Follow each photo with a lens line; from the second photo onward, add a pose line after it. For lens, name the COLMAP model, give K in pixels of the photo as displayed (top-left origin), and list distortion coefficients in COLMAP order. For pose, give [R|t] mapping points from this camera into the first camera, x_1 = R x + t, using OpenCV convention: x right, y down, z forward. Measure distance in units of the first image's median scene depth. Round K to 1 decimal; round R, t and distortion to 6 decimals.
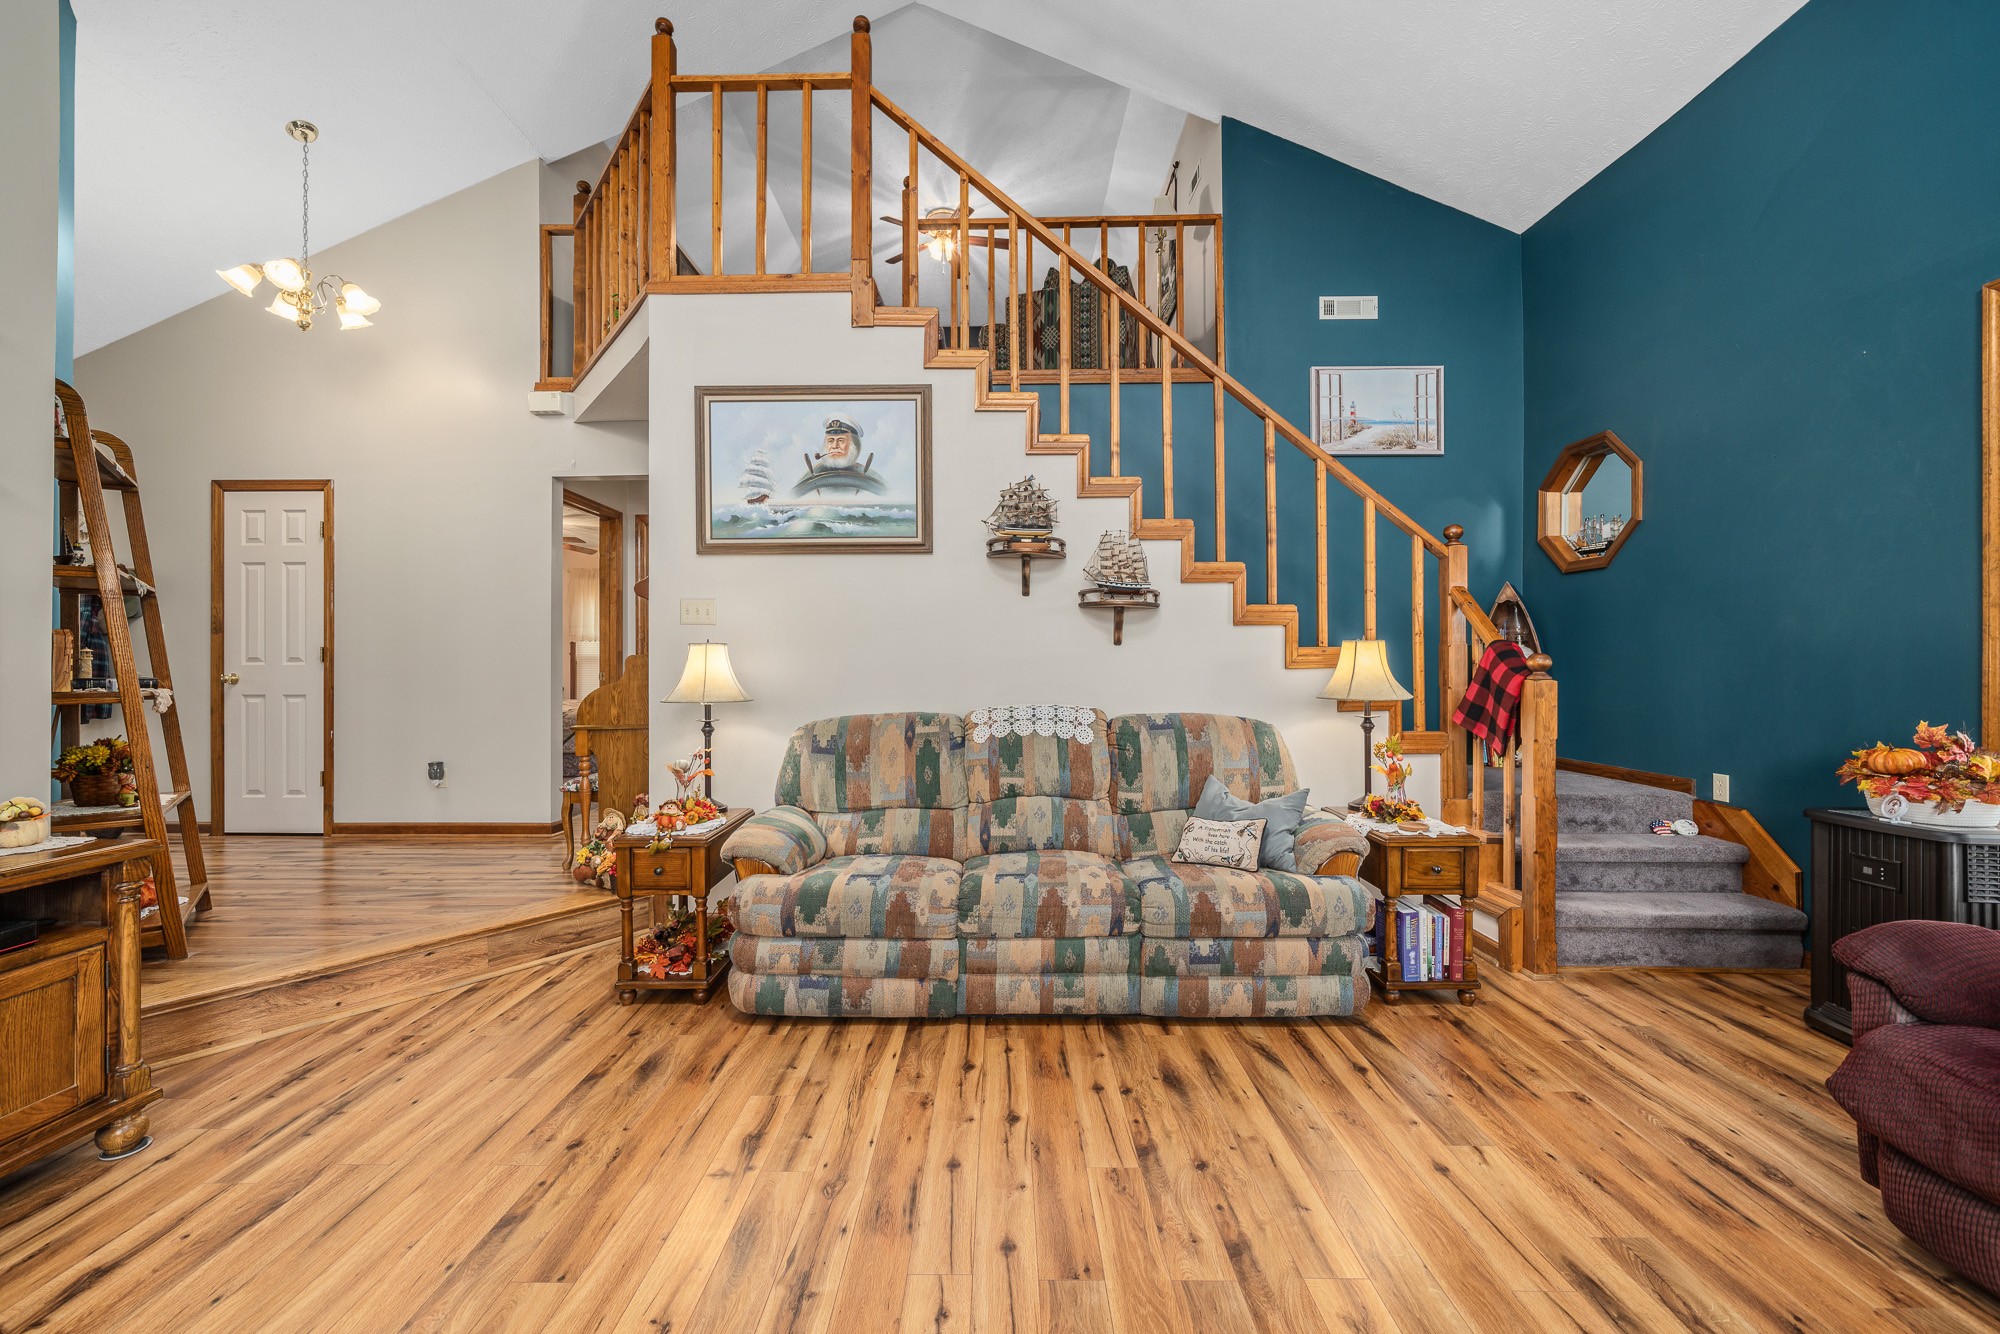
lens RADIAL K [[778.0, 0, 983.4], [0, 778.0, 667.2], [0, 0, 1]] dist [-0.002303, 0.000272]
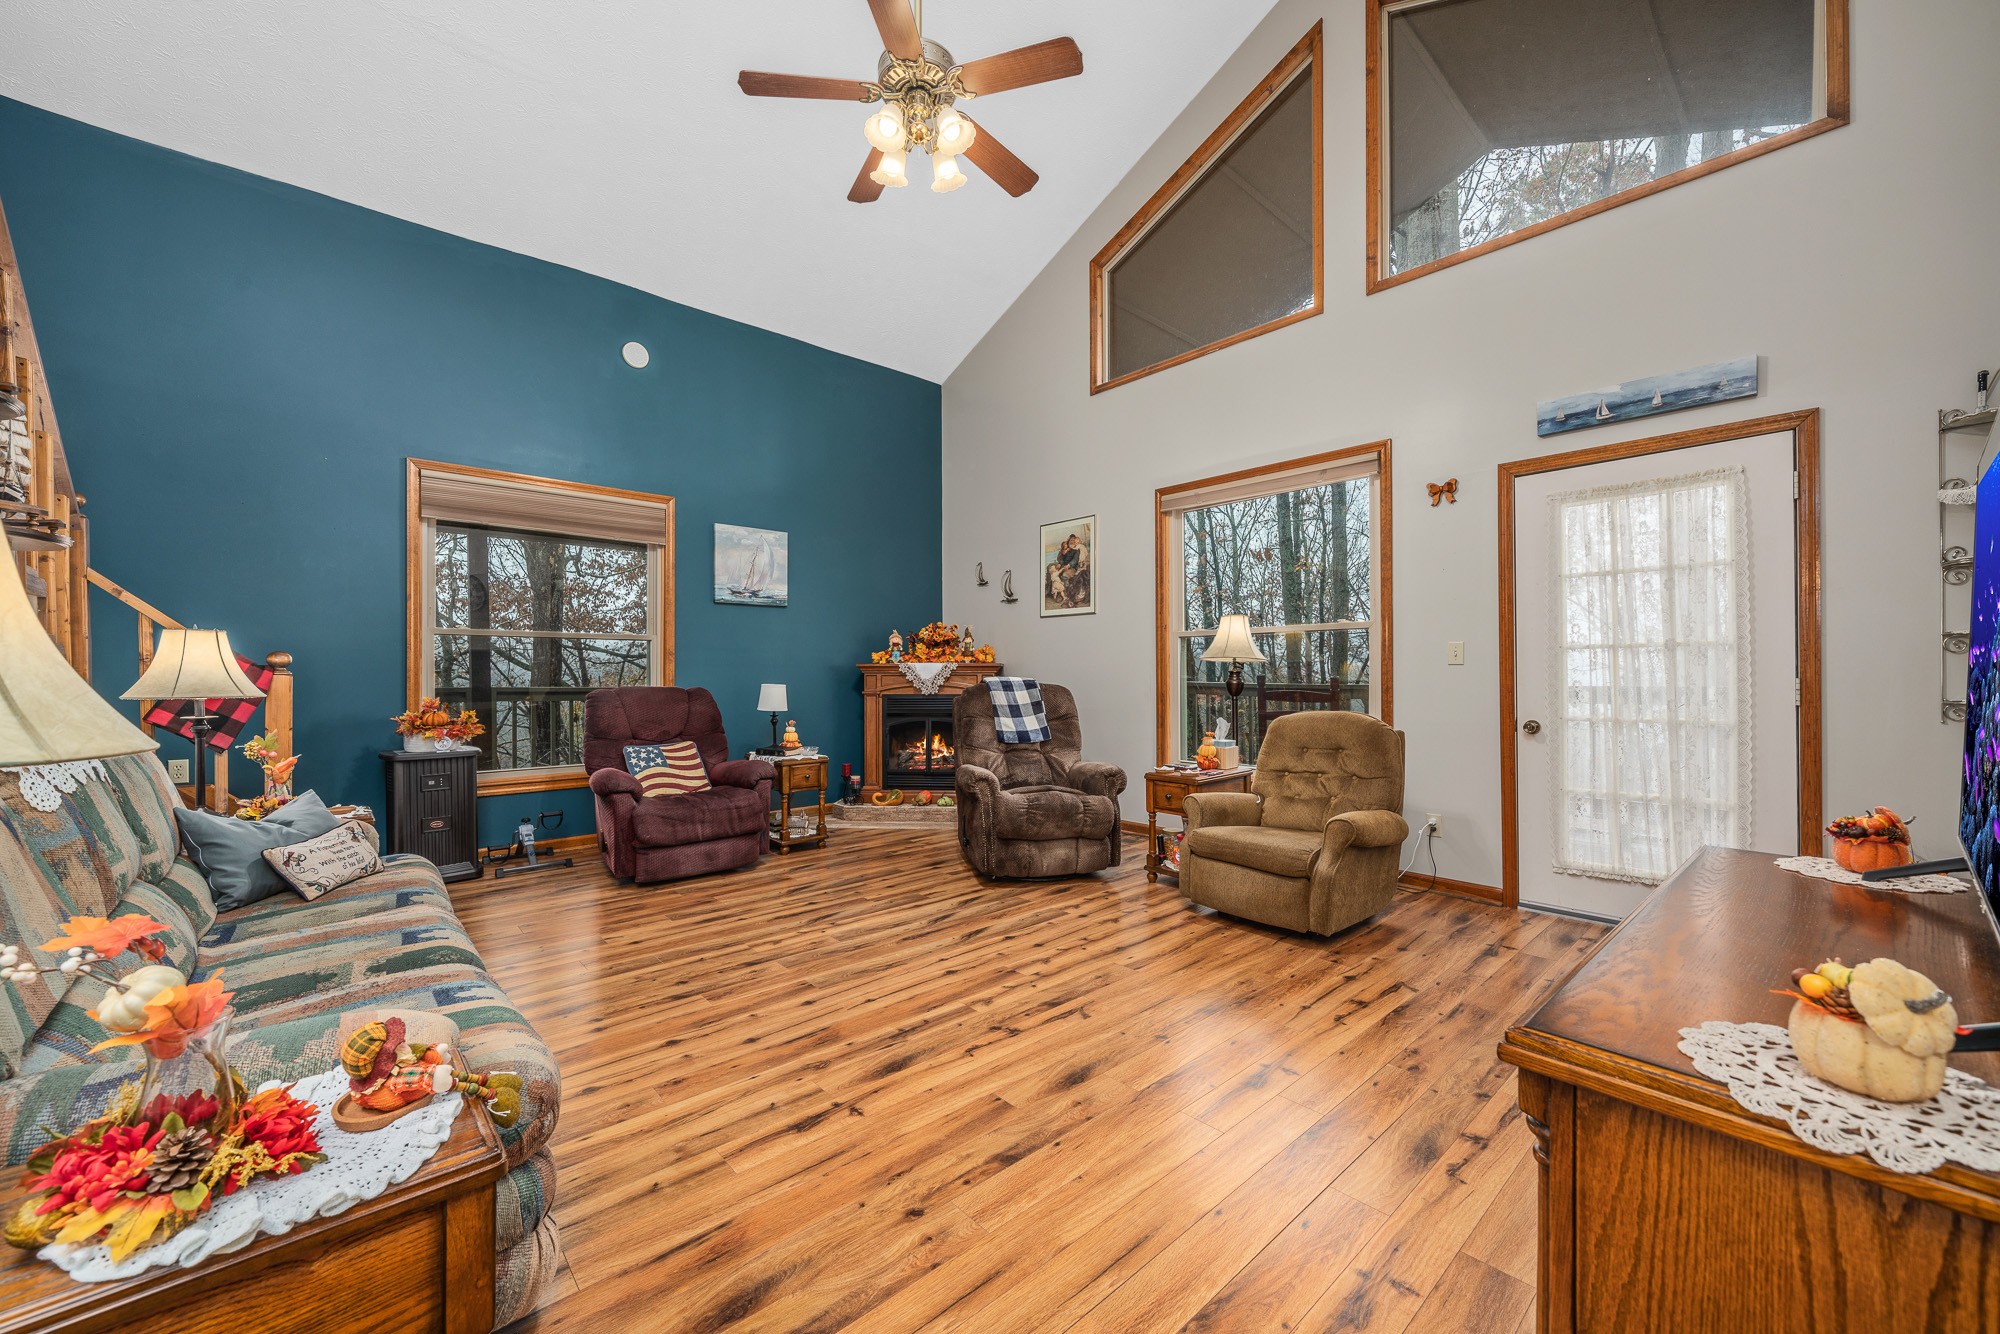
lens RADIAL K [[778.0, 0, 993.1], [0, 778.0, 675.5], [0, 0, 1]] dist [-0.002303, 0.000272]
pose [[-0.681541, 0.004852, 0.731764, -0.958308], [0.005039, 0.999985, -0.001938, 0.028497], [-0.731763, 0.002367, -0.681555, 1.204059]]
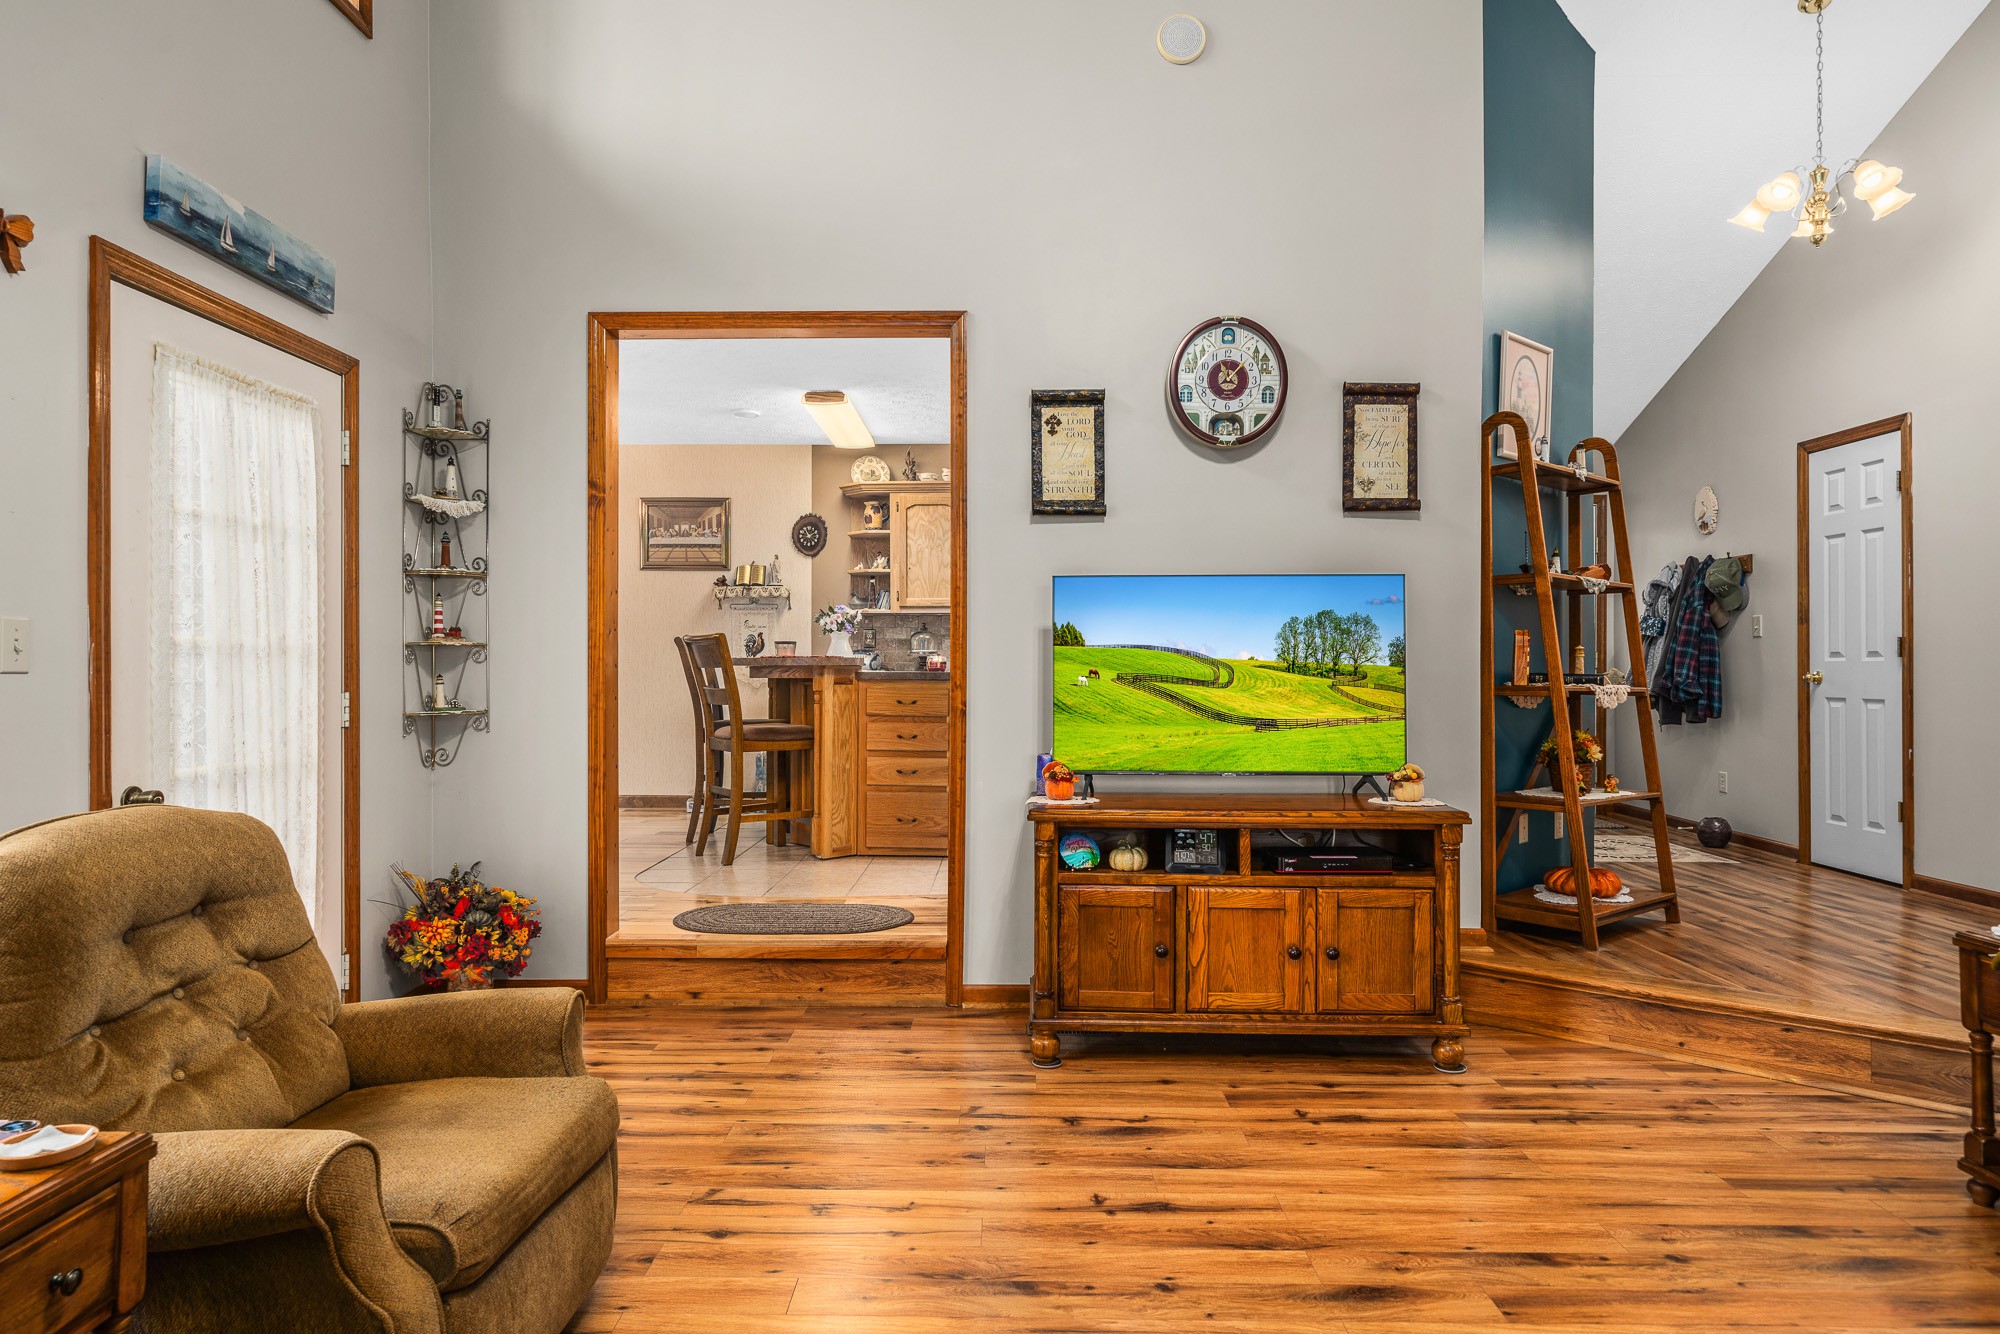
lens RADIAL K [[1155.3, 0, 993.7], [0, 1155.3, 663.2], [0, 0, 1]] dist [0.004157, 0.000280]
pose [[0.002151, -0.002463, -0.999995, 0.532244], [0.000396, 0.999997, -0.002462, 0.003337], [0.999998, -0.000390, 0.002152, 0.235004]]
